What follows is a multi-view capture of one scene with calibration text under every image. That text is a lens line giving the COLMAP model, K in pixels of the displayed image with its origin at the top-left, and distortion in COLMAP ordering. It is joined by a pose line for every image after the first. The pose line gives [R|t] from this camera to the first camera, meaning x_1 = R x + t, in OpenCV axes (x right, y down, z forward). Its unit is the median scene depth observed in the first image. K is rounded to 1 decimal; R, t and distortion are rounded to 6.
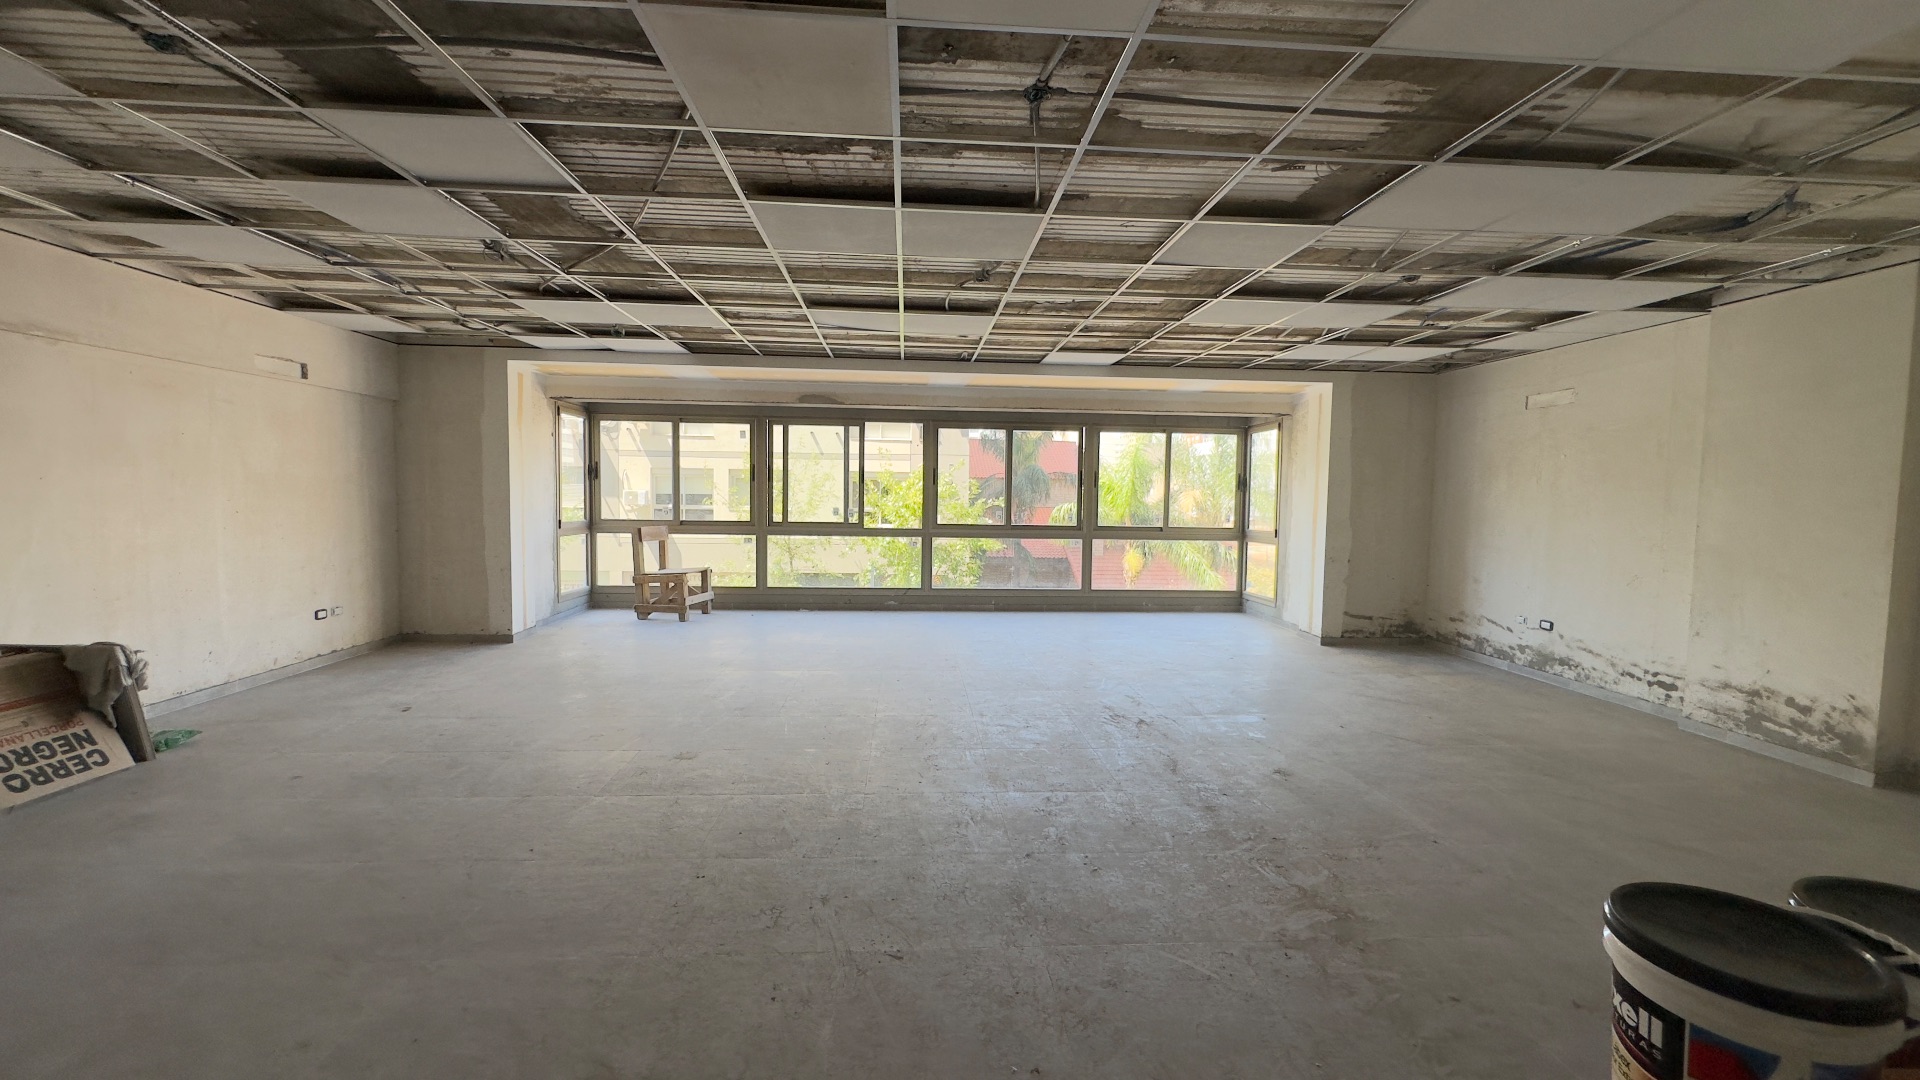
lens RADIAL K [[768.5, 0, 958.4], [0, 768.5, 535.7], [0, 0, 1]] dist [-0.002466, 0.000333]
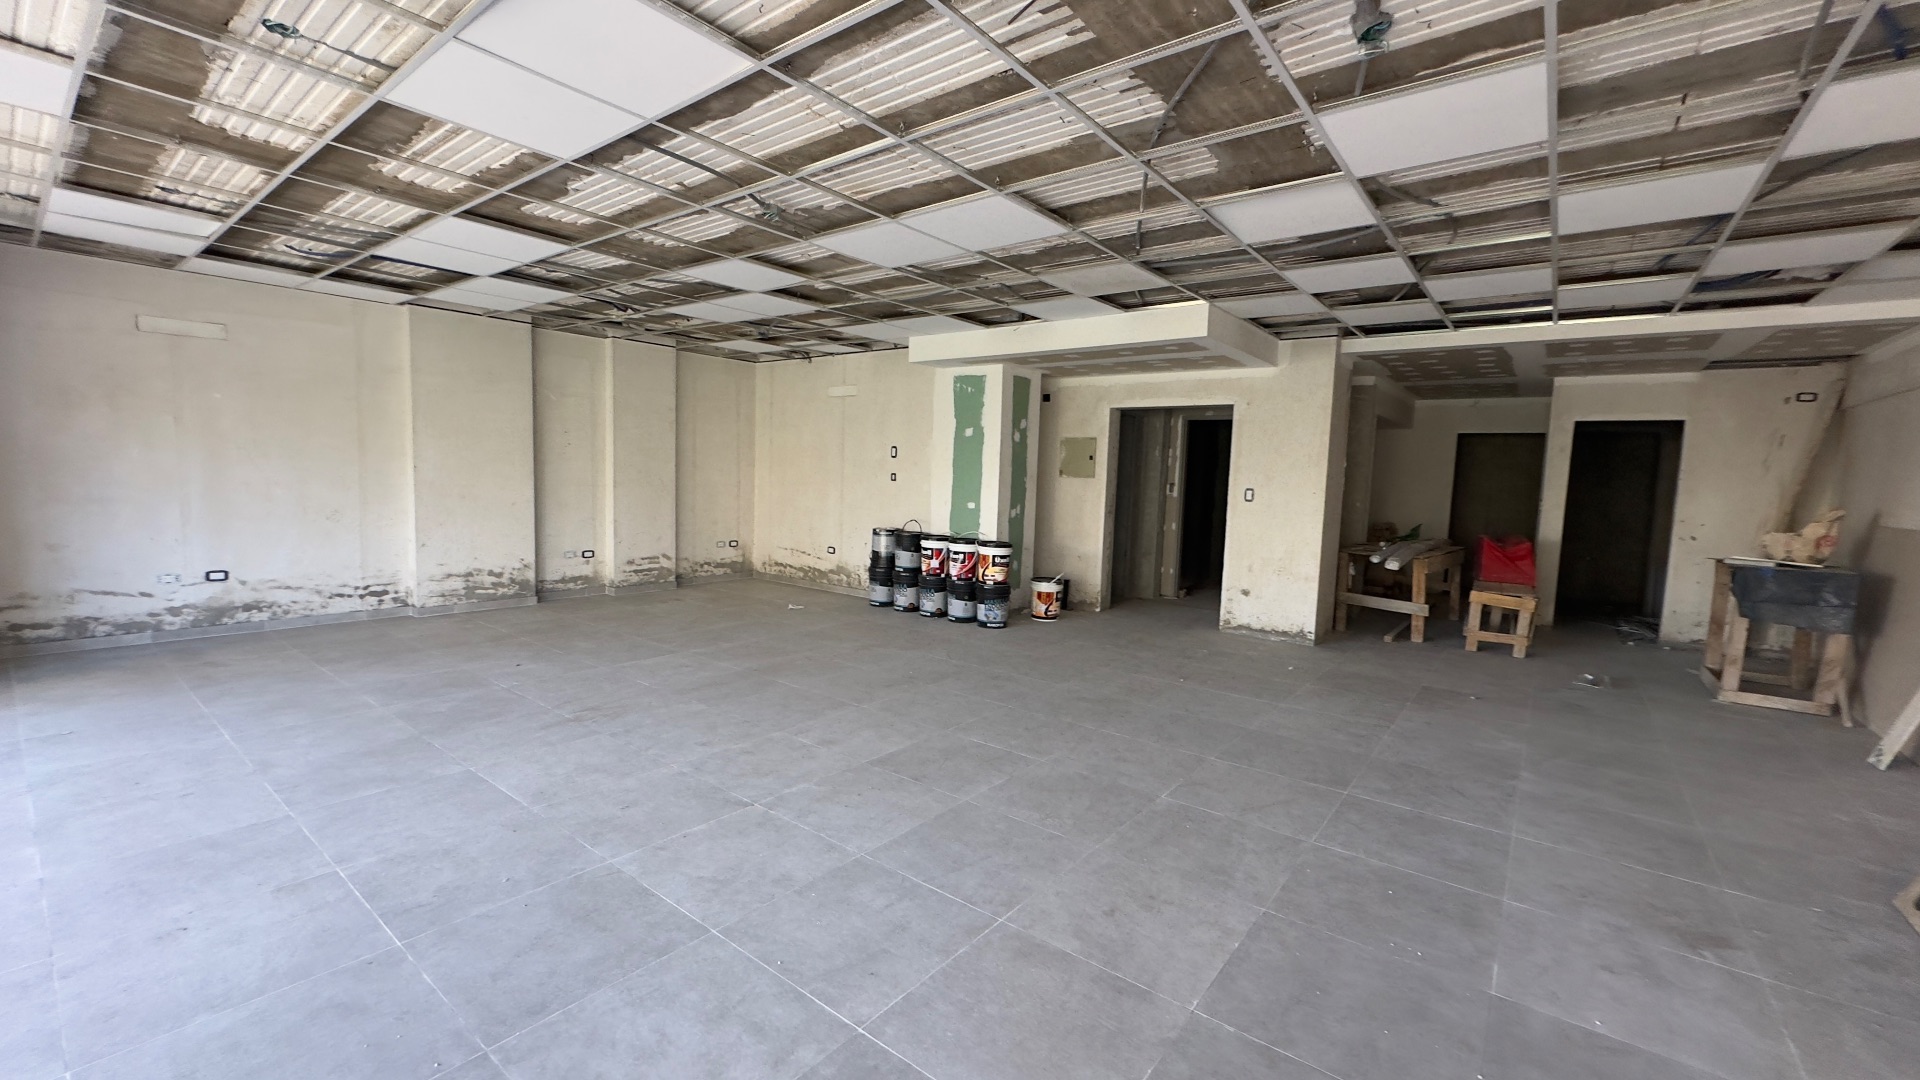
lens RADIAL K [[768.5, 0, 960.4], [0, 768.5, 542.6], [0, 0, 1]] dist [-0.002466, 0.000333]
pose [[-0.740653, -0.098401, 0.664643, -0.552054], [-0.002977, 0.989688, 0.143206, -0.063585], [-0.671881, 0.104087, -0.733308, 1.131147]]
